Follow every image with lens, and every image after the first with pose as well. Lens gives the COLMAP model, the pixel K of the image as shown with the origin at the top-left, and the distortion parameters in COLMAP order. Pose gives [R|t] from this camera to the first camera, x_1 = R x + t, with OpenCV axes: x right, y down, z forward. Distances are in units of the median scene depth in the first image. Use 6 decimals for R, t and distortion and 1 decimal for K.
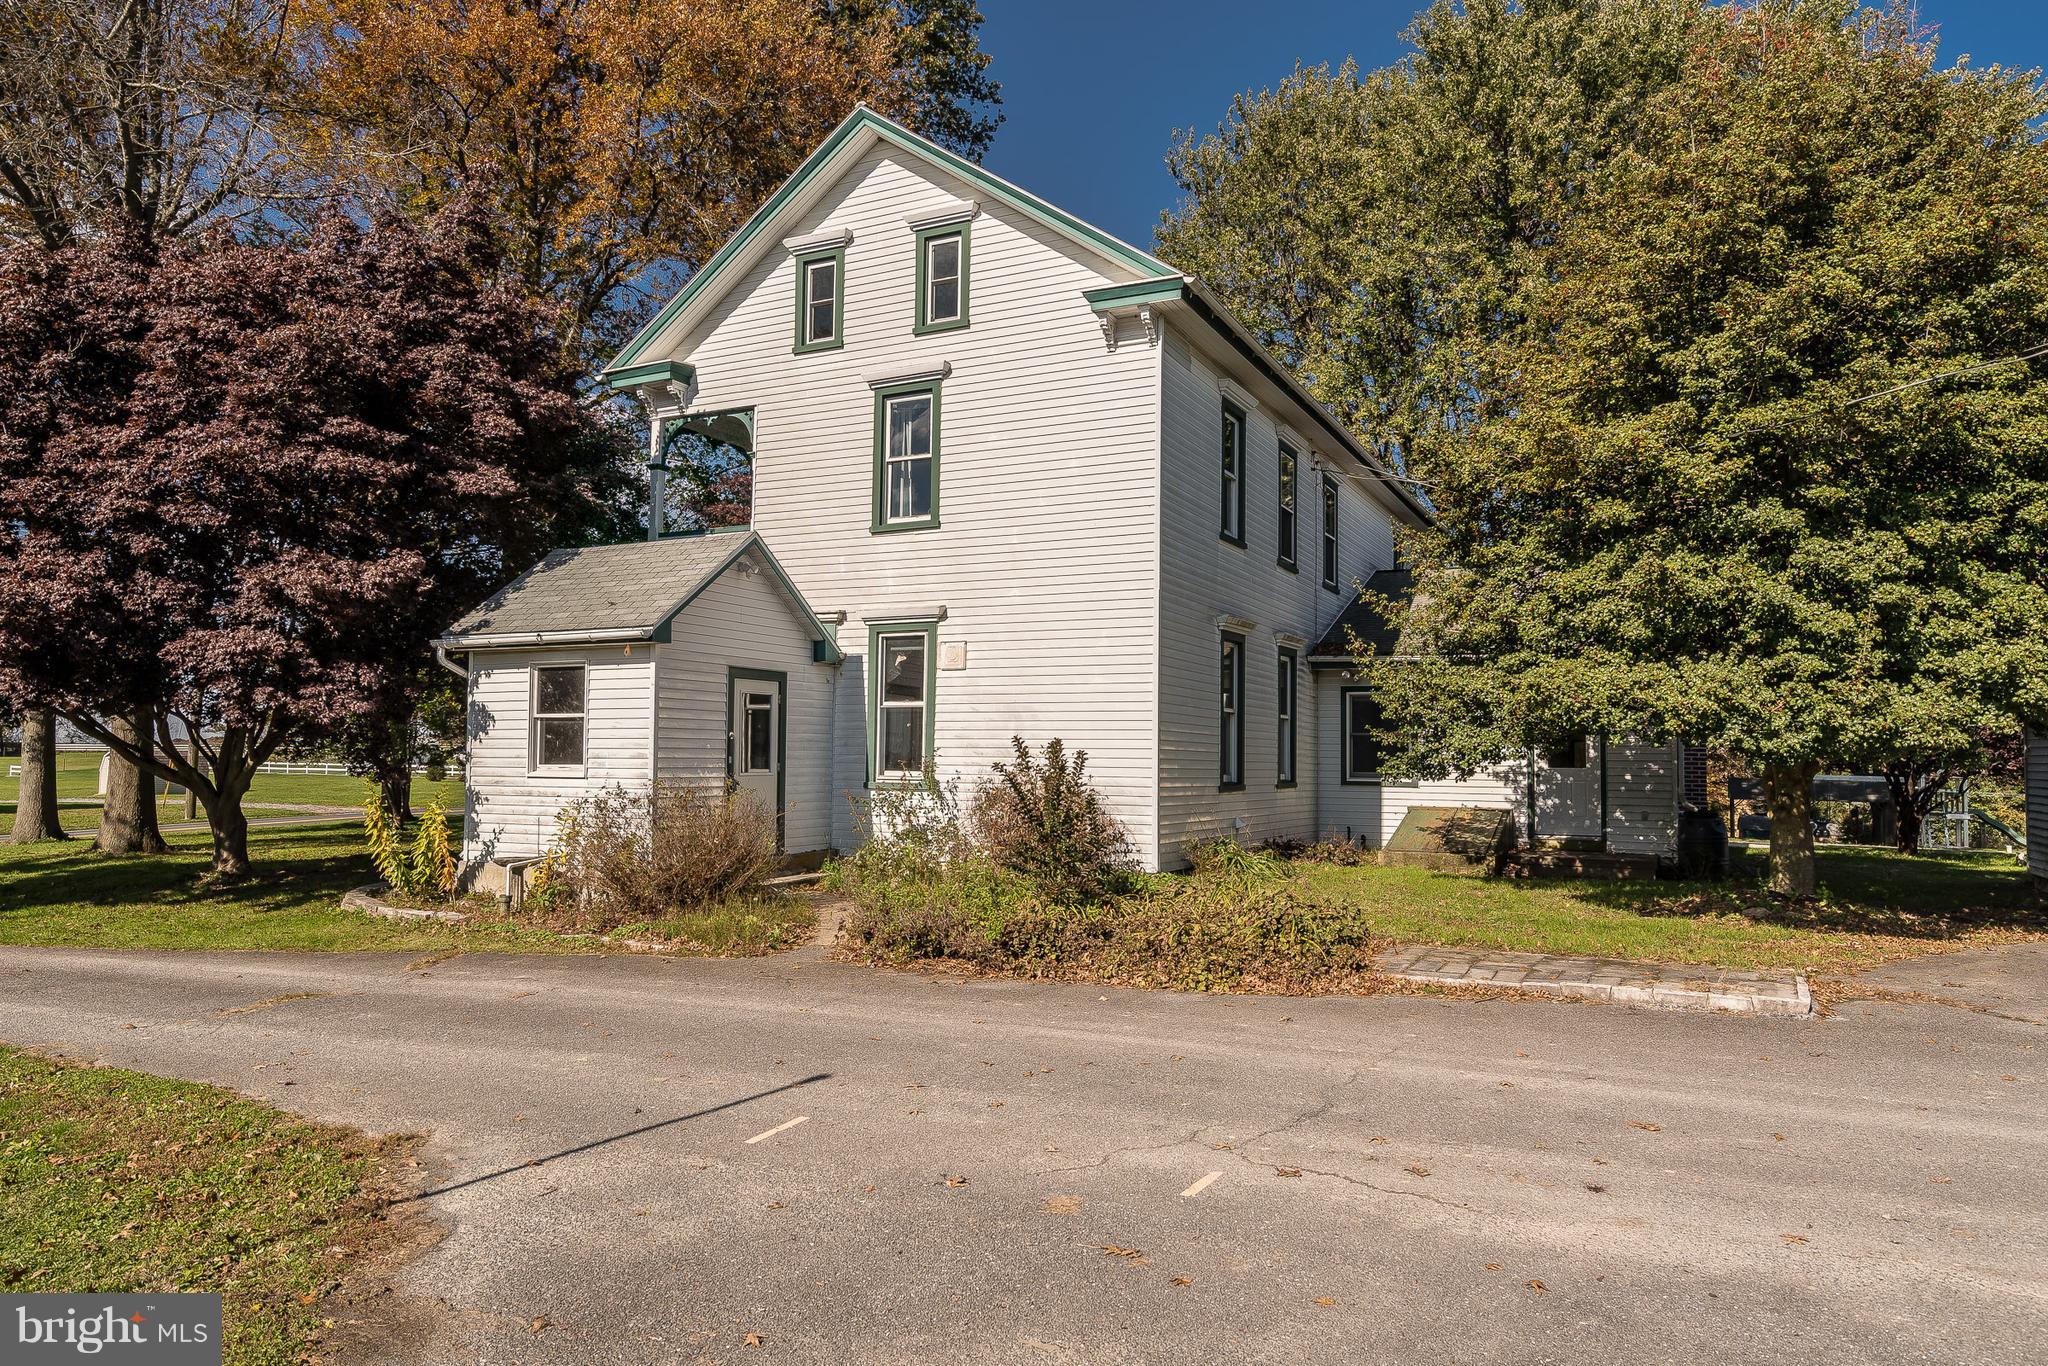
lens RADIAL K [[1310.1, 0, 1011.6], [0, 1310.1, 689.0], [0, 0, 1]] dist [0.008233, -0.002803]
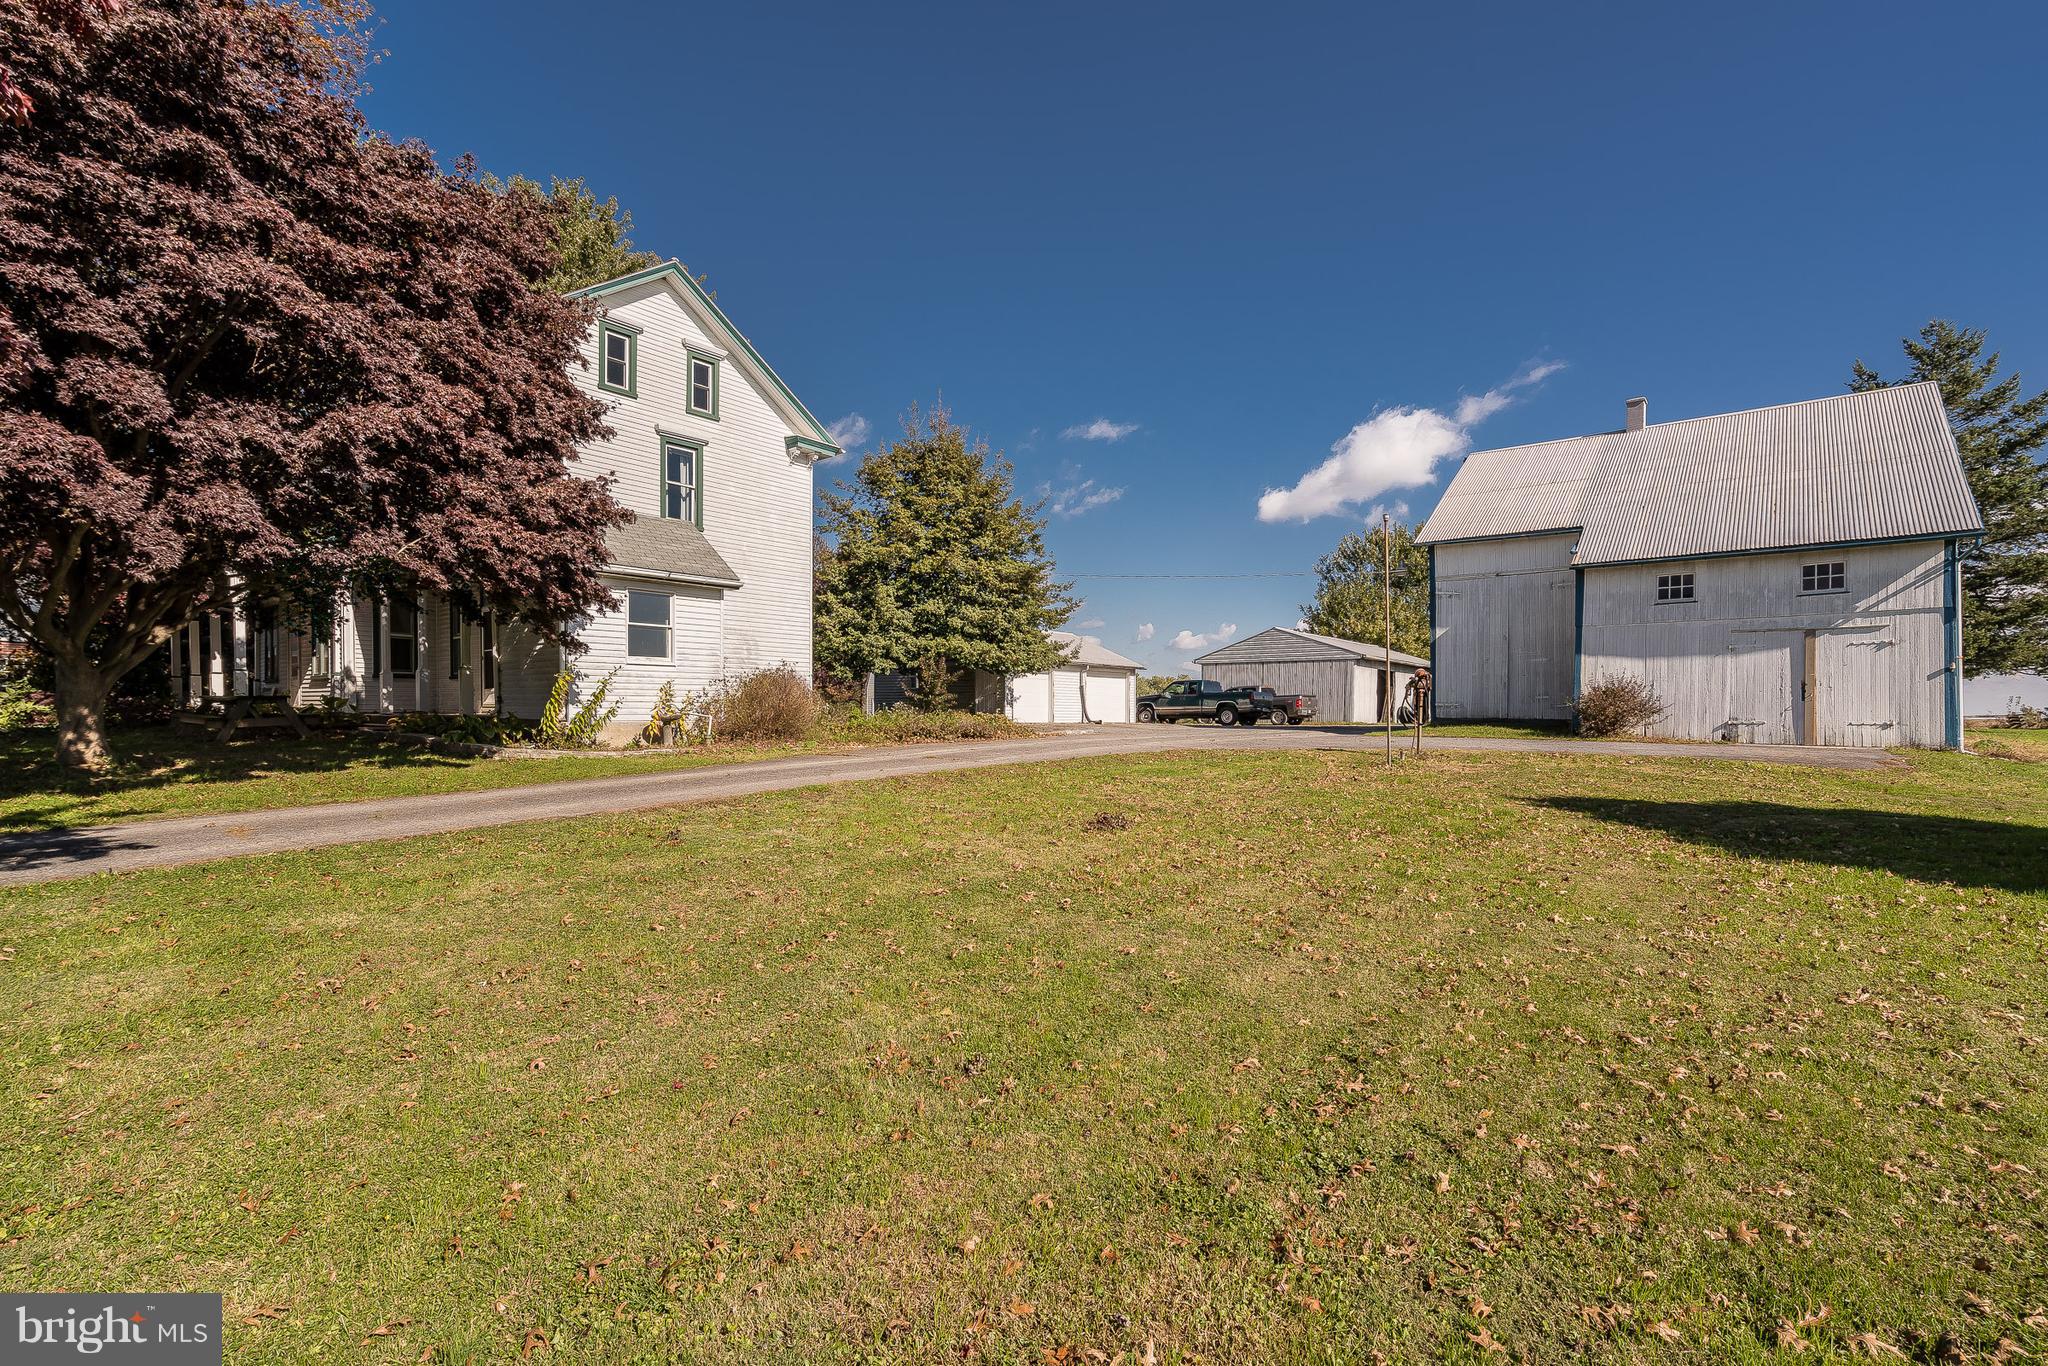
lens RADIAL K [[946.0, 0, 1050.1], [0, 946.0, 730.3], [0, 0, 1]] dist [0.001577, 0.000707]
pose [[0.209424, -0.027565, 0.977436, -1.308741], [-0.060567, 0.997318, 0.041102, 0.068411], [-0.975947, -0.067808, 0.207193, 0.285944]]
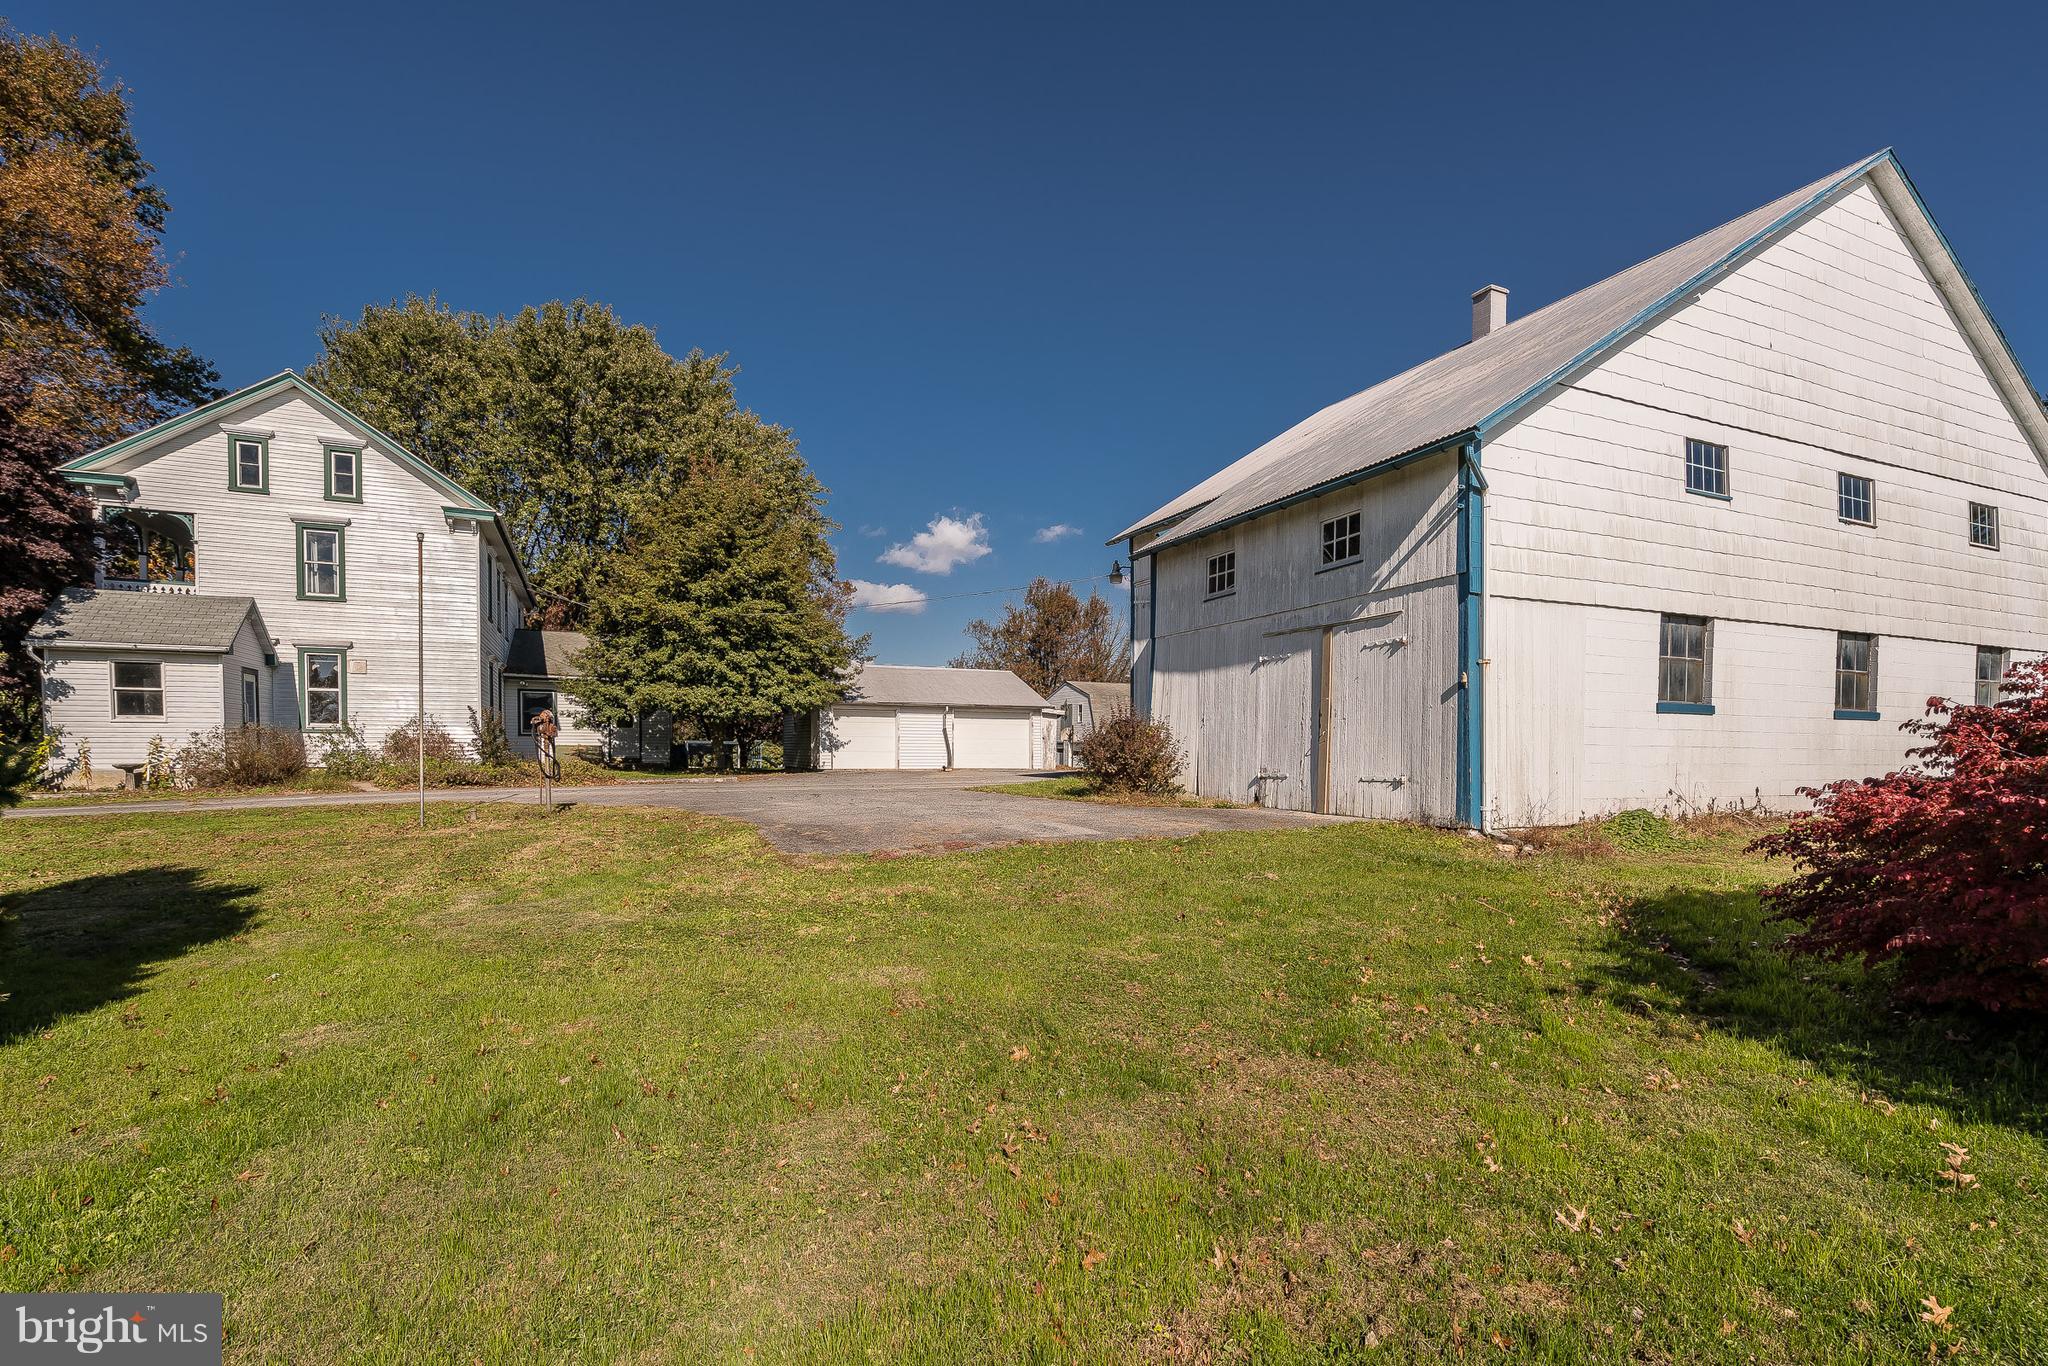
lens RADIAL K [[946.0, 0, 1011.1], [0, 946.0, 778.0], [0, 0, 1]] dist [0.001577, 0.000707]
pose [[0.628320, -0.031928, 0.777300, -0.596617], [-0.039548, 0.996555, 0.072902, -0.000250], [-0.776949, -0.076546, 0.624892, -0.779088]]
